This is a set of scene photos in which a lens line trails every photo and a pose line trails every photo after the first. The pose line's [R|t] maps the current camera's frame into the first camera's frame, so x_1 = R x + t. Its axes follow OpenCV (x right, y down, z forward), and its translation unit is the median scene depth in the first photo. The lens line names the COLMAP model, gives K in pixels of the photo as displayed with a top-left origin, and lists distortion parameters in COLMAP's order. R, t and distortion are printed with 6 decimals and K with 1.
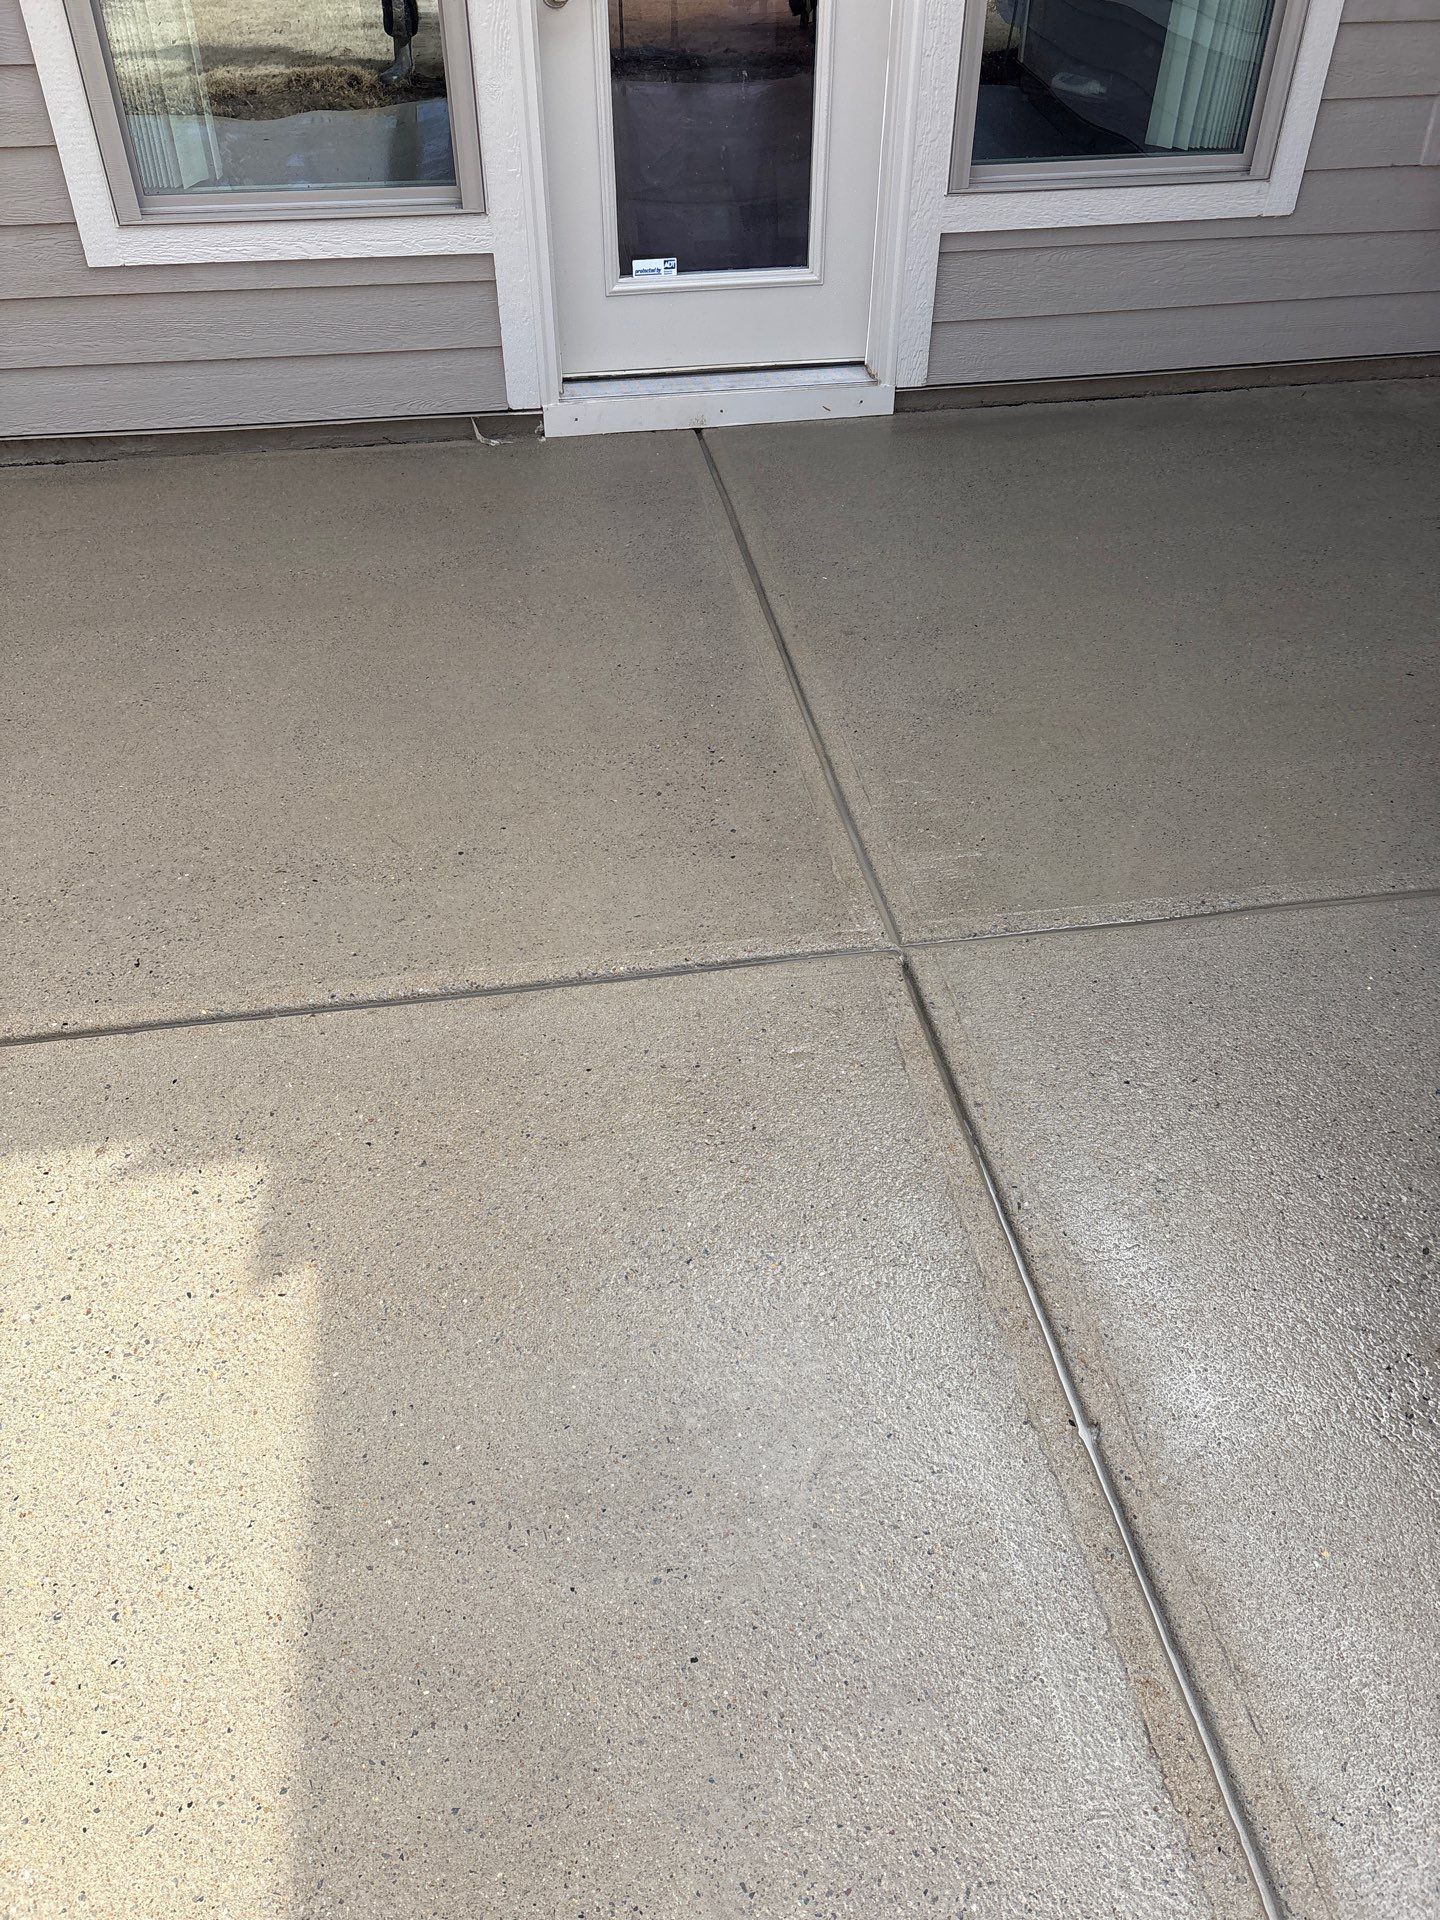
lens RADIAL K [[1447.9, 0, 720.0], [0, 1447.9, 960.0], [0, 0, 1]] dist [0.052784, -0.062893]
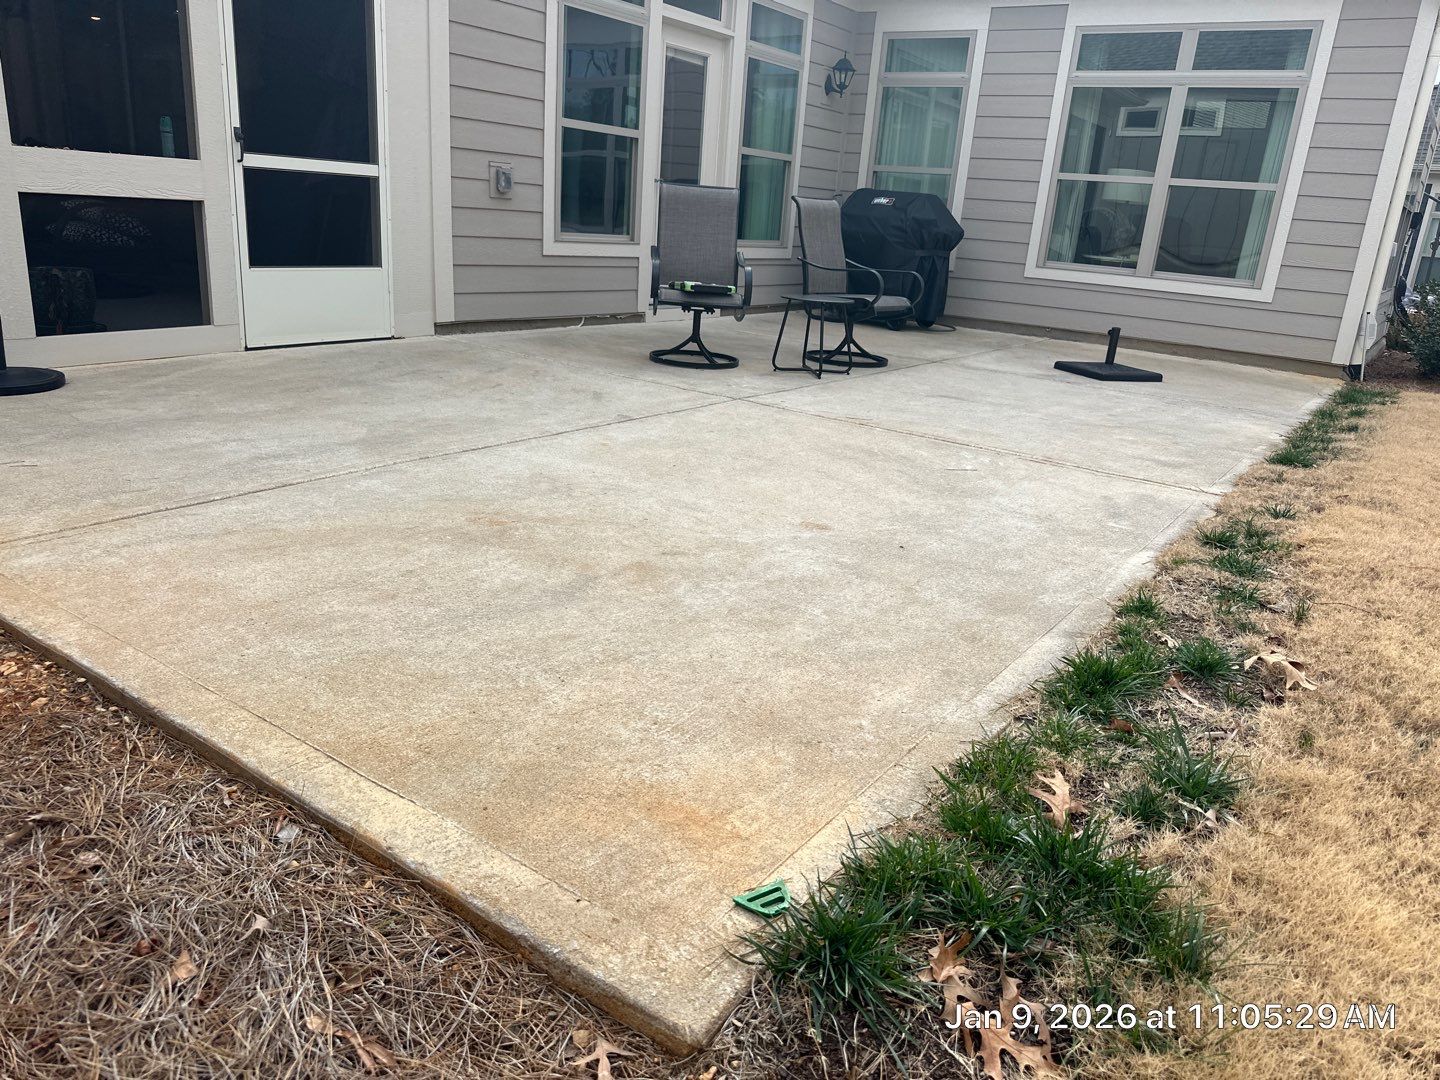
lens RADIAL K [[1016.2, 0, 720.0], [0, 1016.2, 540.0], [0, 0, 1]] dist [0.084334, -0.141381]
pose [[0.698597, -0.174336, 0.693952, -3.140913], [0.415801, 0.888206, -0.195447, 0.983861], [-0.582299, 0.425085, 0.692987, -0.554227]]
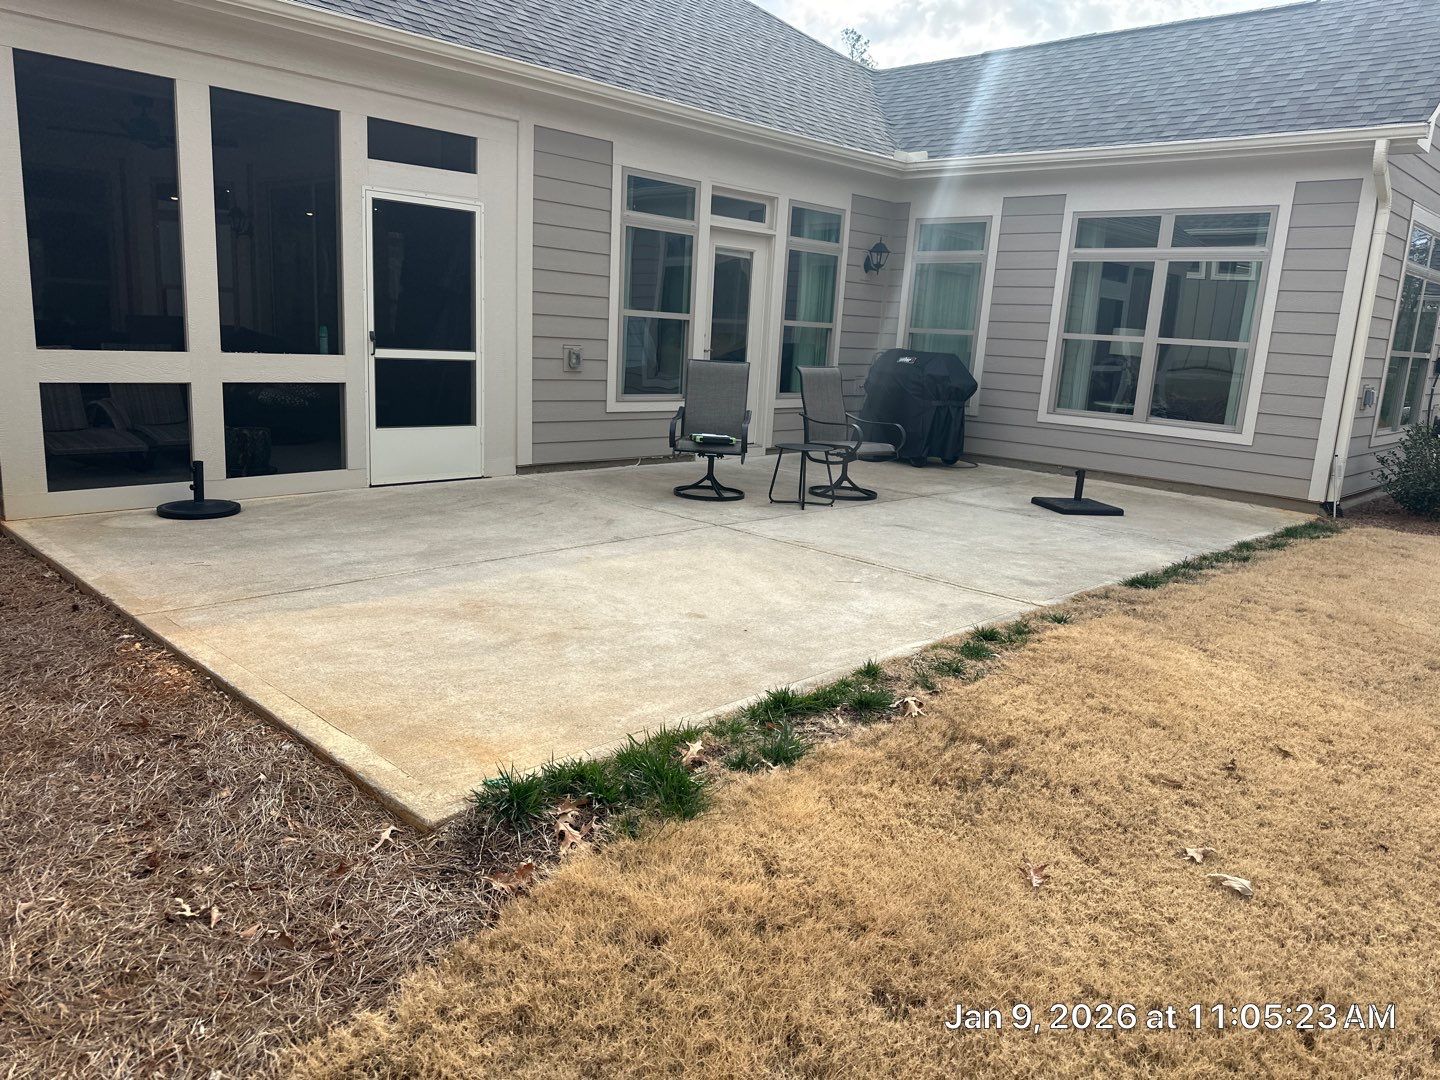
lens RADIAL K [[1007.8, 0, 709.4], [0, 1007.8, 541.2], [0, 0, 1]] dist [0.181225, -0.422455]
pose [[0.806440, -0.081586, 0.585660, -3.245263], [0.348948, 0.865255, -0.359958, 1.444944], [-0.477378, 0.494649, 0.726245, -1.383246]]
